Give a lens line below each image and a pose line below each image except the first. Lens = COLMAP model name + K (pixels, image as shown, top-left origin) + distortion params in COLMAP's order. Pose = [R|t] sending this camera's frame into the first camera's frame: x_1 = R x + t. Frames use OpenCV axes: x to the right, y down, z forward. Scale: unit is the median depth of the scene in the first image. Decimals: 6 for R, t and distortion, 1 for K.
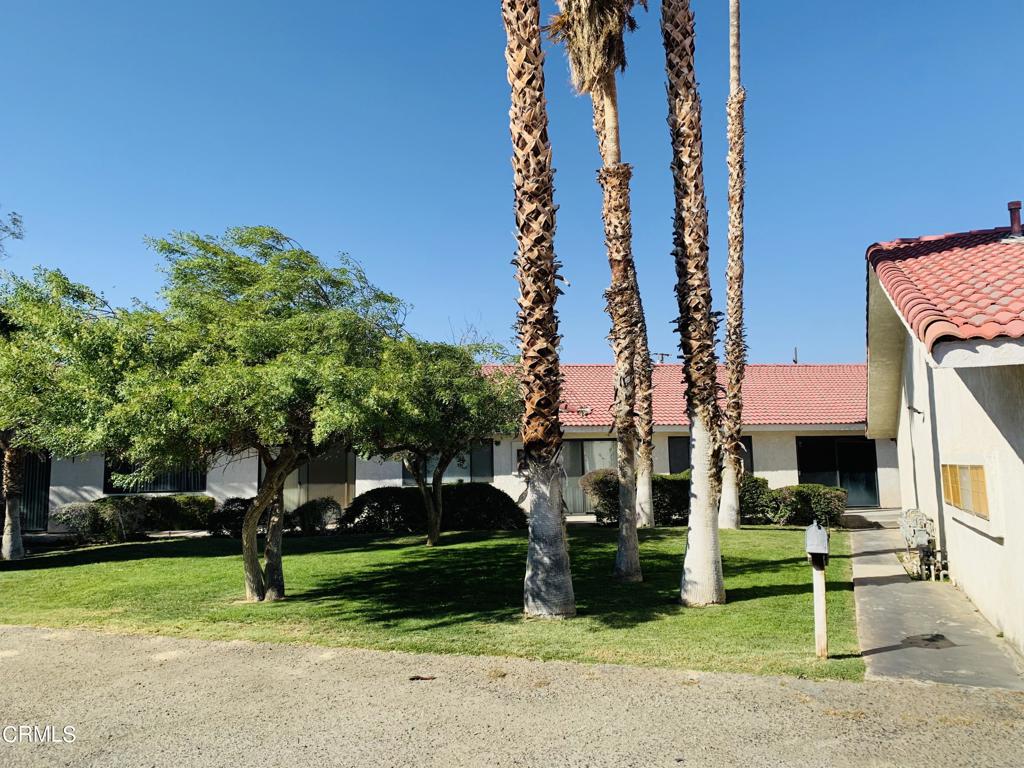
lens RADIAL K [[778.1, 0, 512.0], [0, 778.1, 384.0], [0, 0, 1]] dist [0.025649, -0.003627]
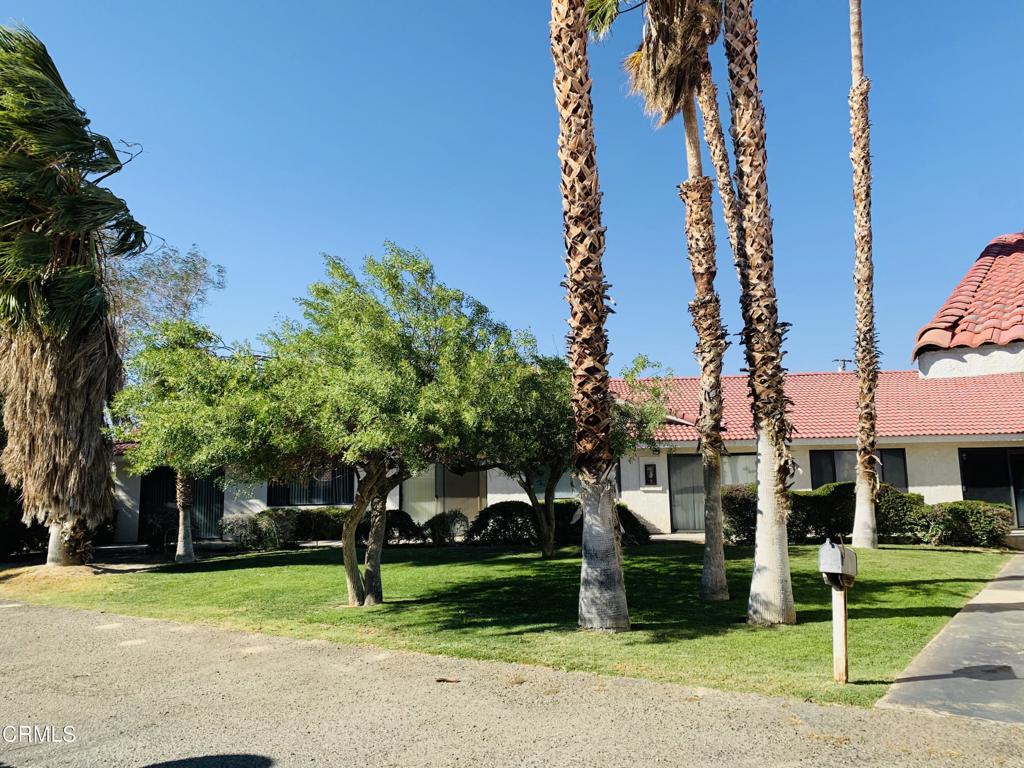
lens RADIAL K [[778.1, 0, 512.0], [0, 778.1, 384.0], [0, 0, 1]] dist [0.025649, -0.003627]
pose [[0.974835, -0.029146, -0.221013, 0.145410], [0.025162, 0.999467, -0.020821, -0.004058], [0.221502, 0.014736, 0.975049, -0.021512]]
